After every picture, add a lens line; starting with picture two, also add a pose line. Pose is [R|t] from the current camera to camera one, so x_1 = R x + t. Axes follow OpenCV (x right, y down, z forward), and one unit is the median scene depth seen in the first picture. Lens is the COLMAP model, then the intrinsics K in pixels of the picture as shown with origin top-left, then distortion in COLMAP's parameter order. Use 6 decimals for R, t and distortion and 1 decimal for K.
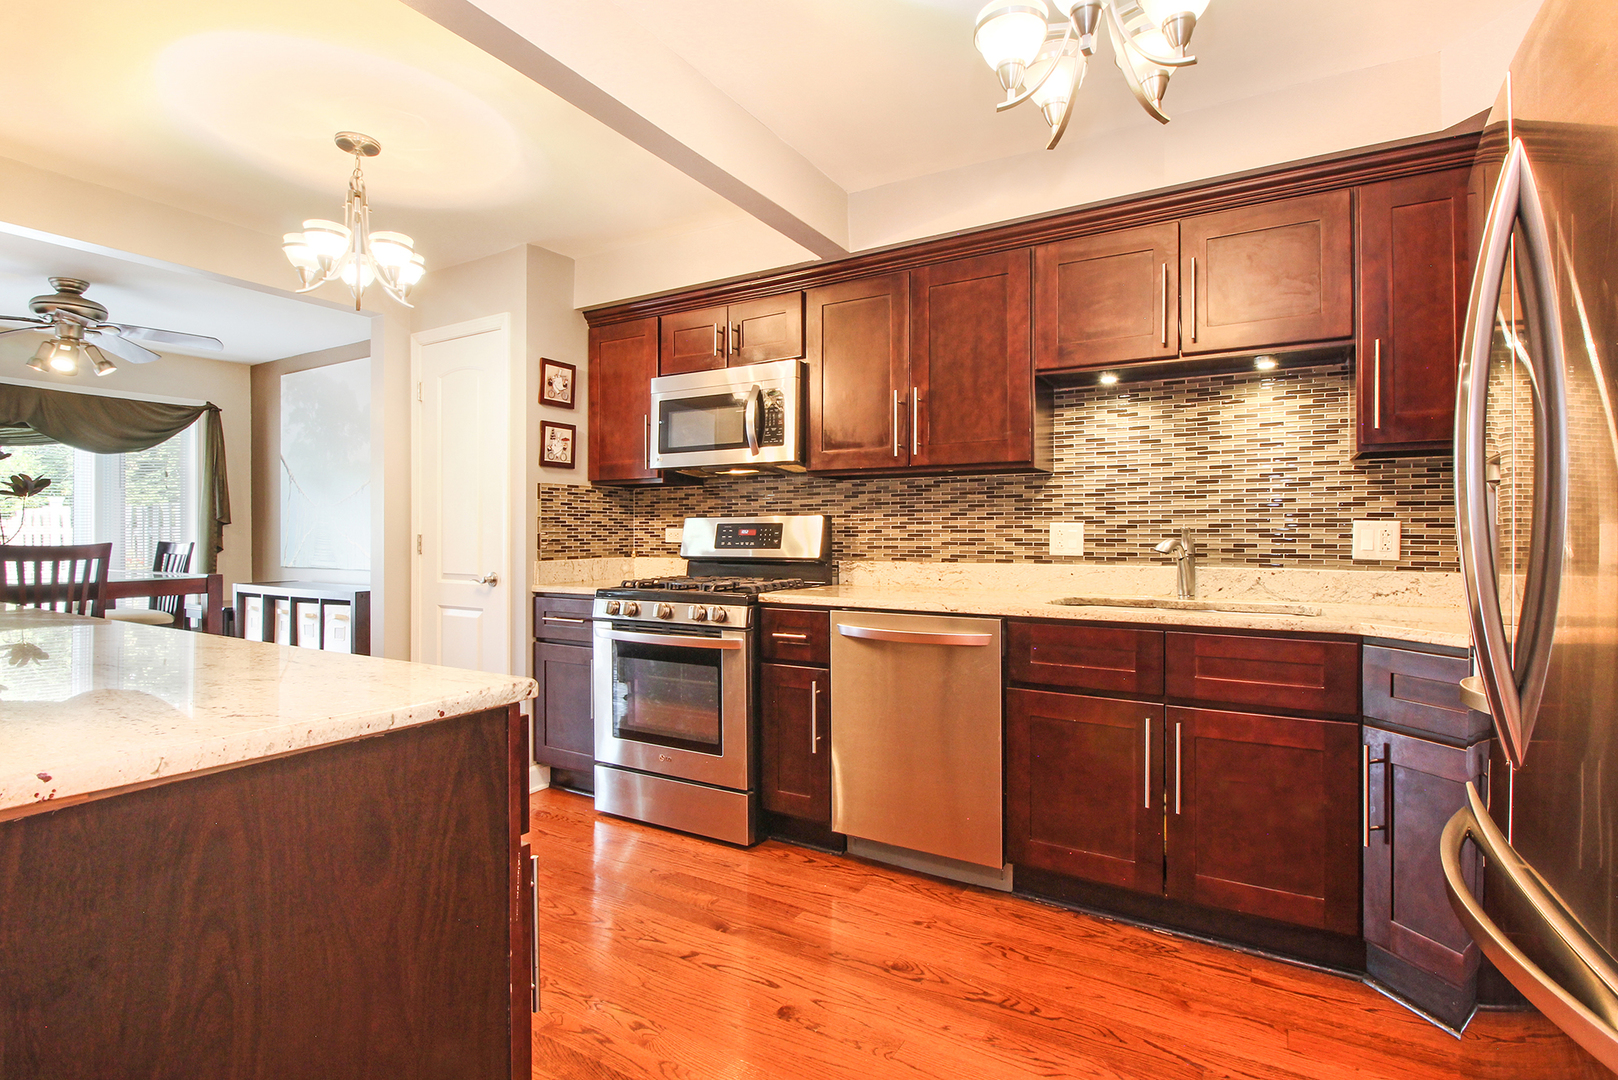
lens RADIAL K [[778.7, 0, 805.4], [0, 778.7, 523.1], [0, 0, 1]] dist [0.001973, -0.015077]
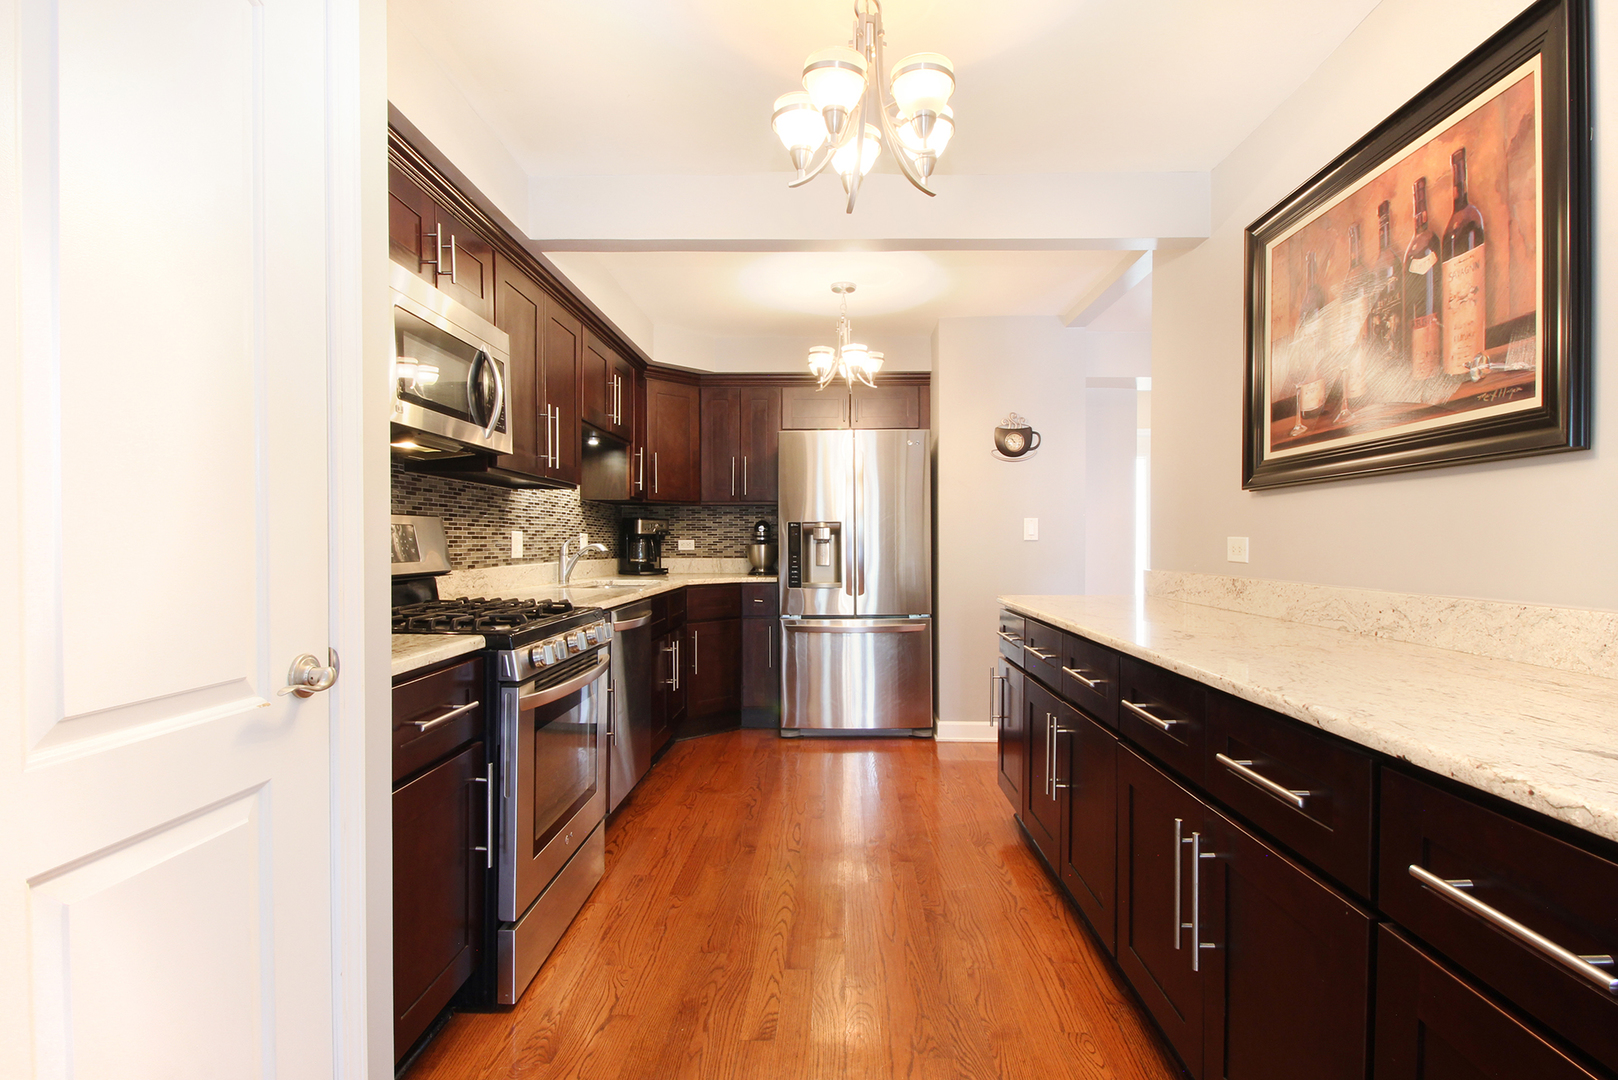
lens RADIAL K [[778.7, 0, 809.9], [0, 778.7, 531.0], [0, 0, 1]] dist [0.001973, -0.015077]
pose [[-0.480917, 0.011806, 0.876687, -0.832554], [-0.008516, 0.999799, -0.018136, 0.014917], [-0.876725, -0.016188, -0.480720, 1.013153]]
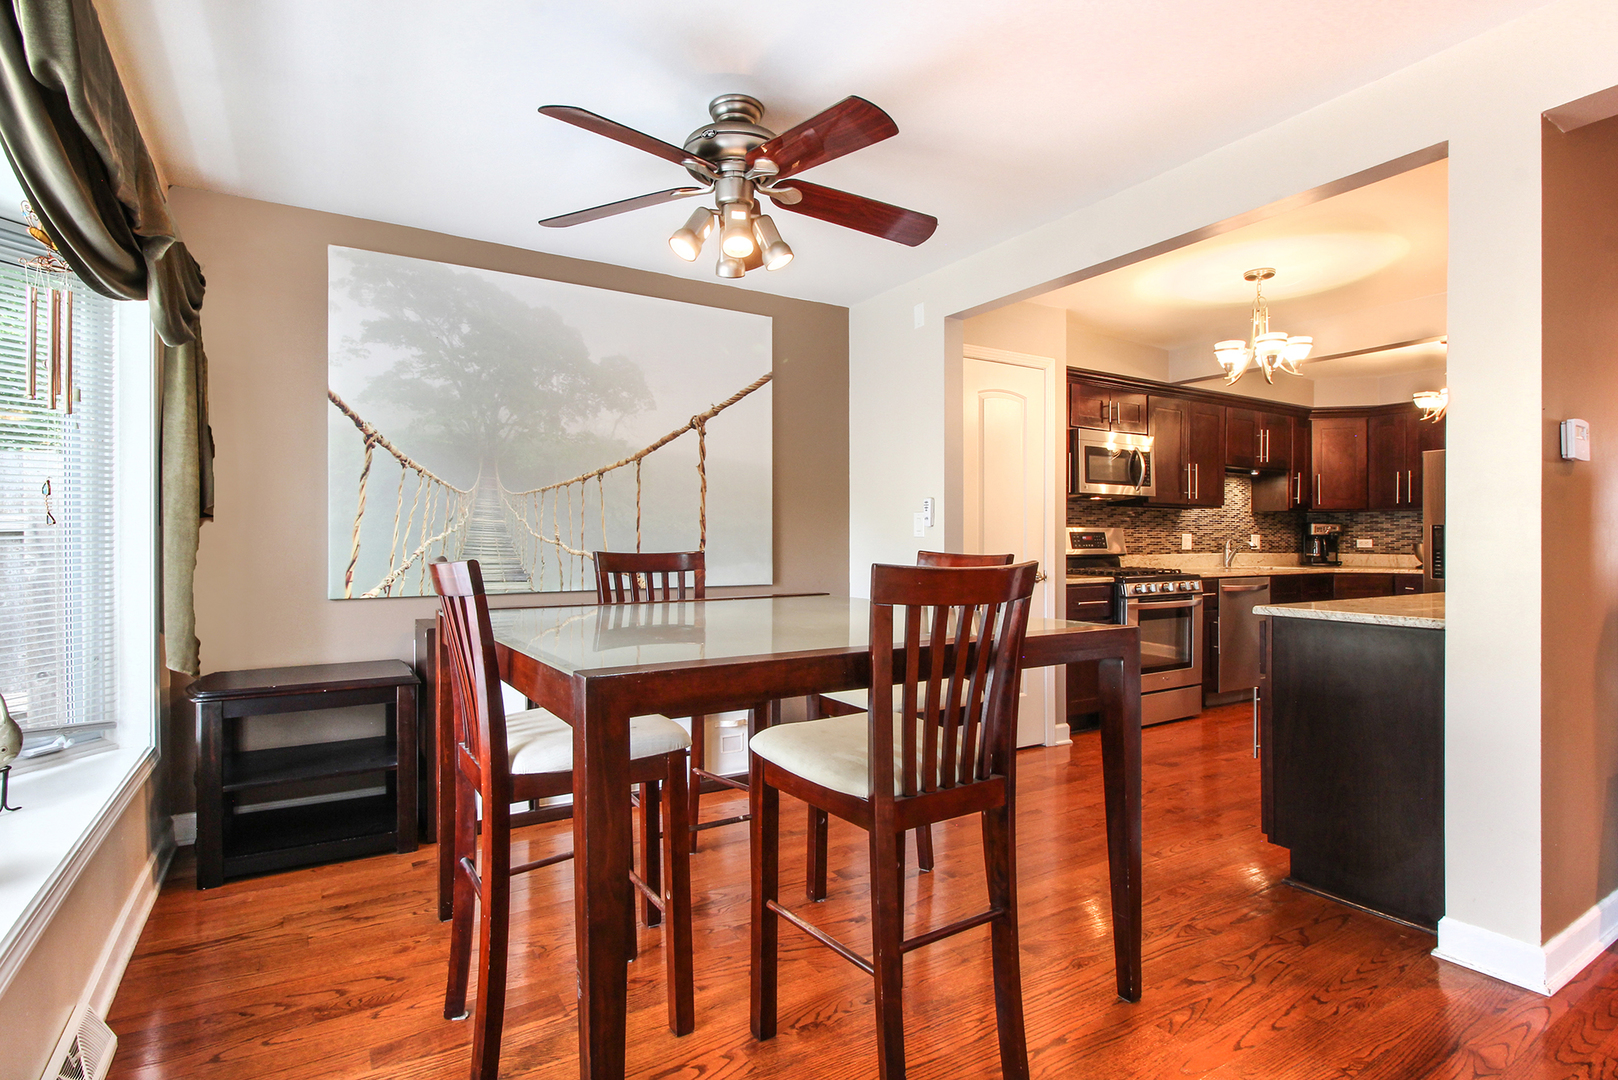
lens RADIAL K [[778.7, 0, 790.4], [0, 778.7, 538.5], [0, 0, 1]] dist [0.001973, -0.015077]
pose [[0.485378, 0.000138, 0.874304, -1.701632], [-0.014264, 0.999868, 0.007761, 0.009171], [-0.874188, -0.016238, 0.485316, 0.782444]]
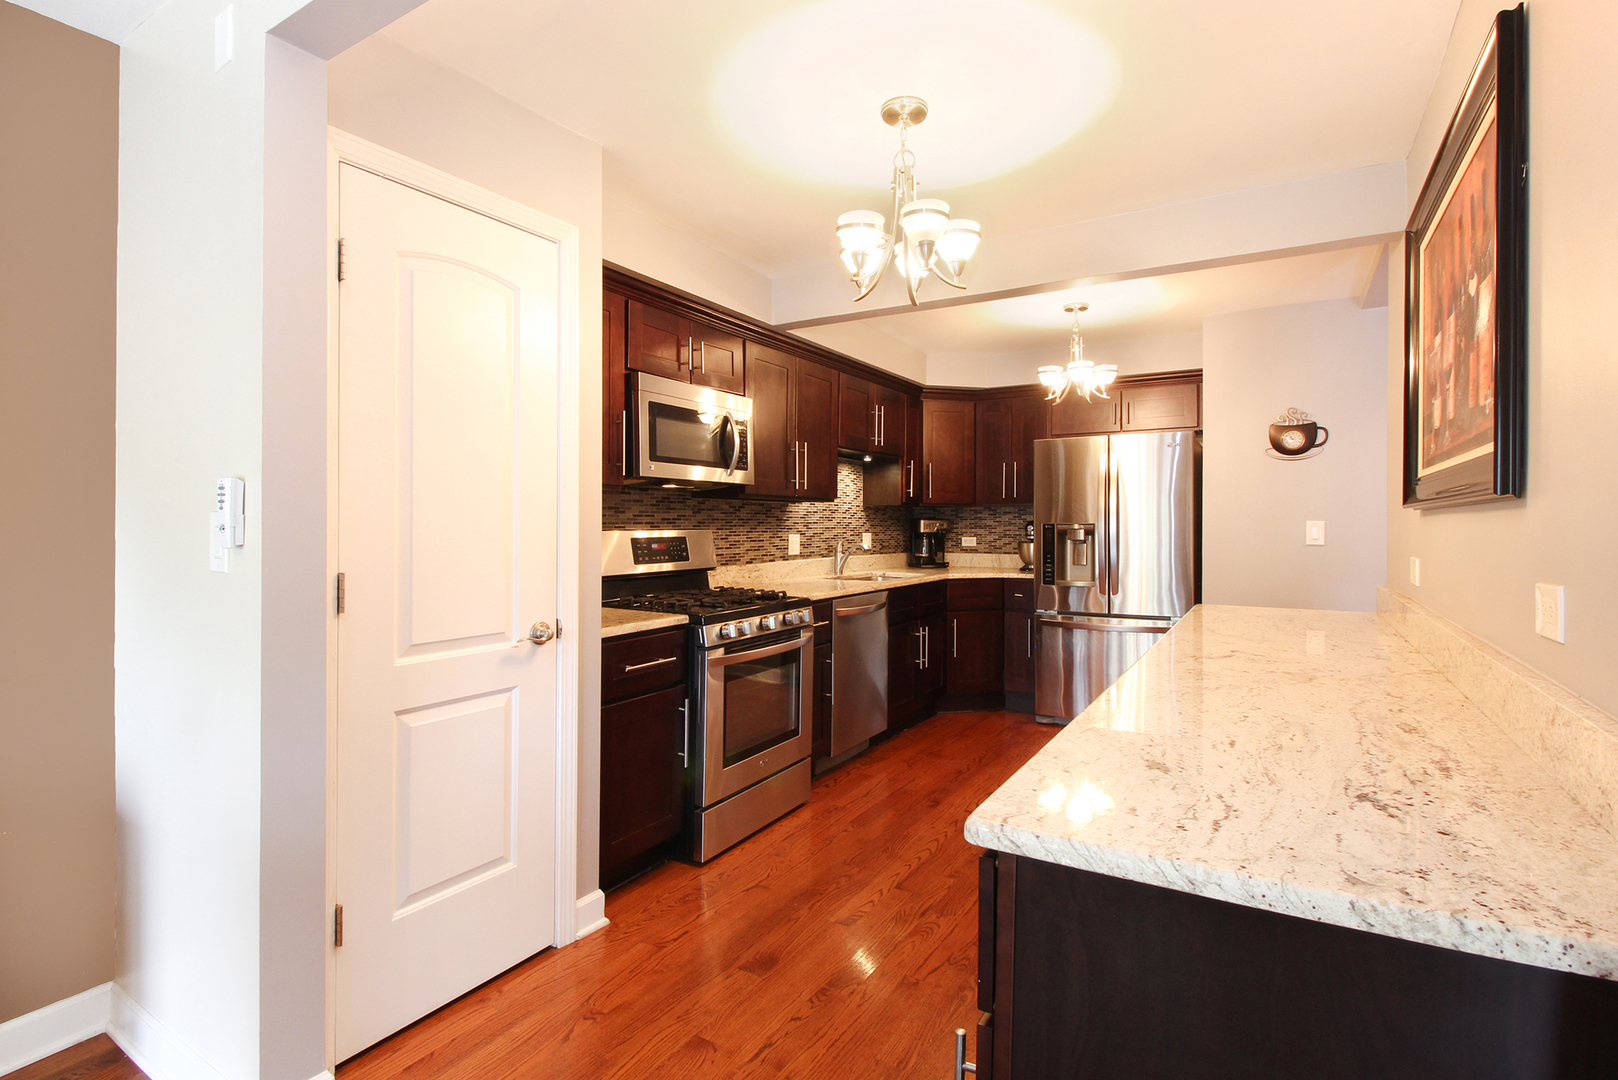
lens RADIAL K [[778.7, 0, 837.9], [0, 778.7, 513.1], [0, 0, 1]] dist [0.001973, -0.015077]
pose [[-0.020356, 0.012327, 0.999717, -1.083131], [-0.014534, 0.999815, -0.012625, -0.021660], [-0.999687, -0.014787, -0.020173, 0.804906]]
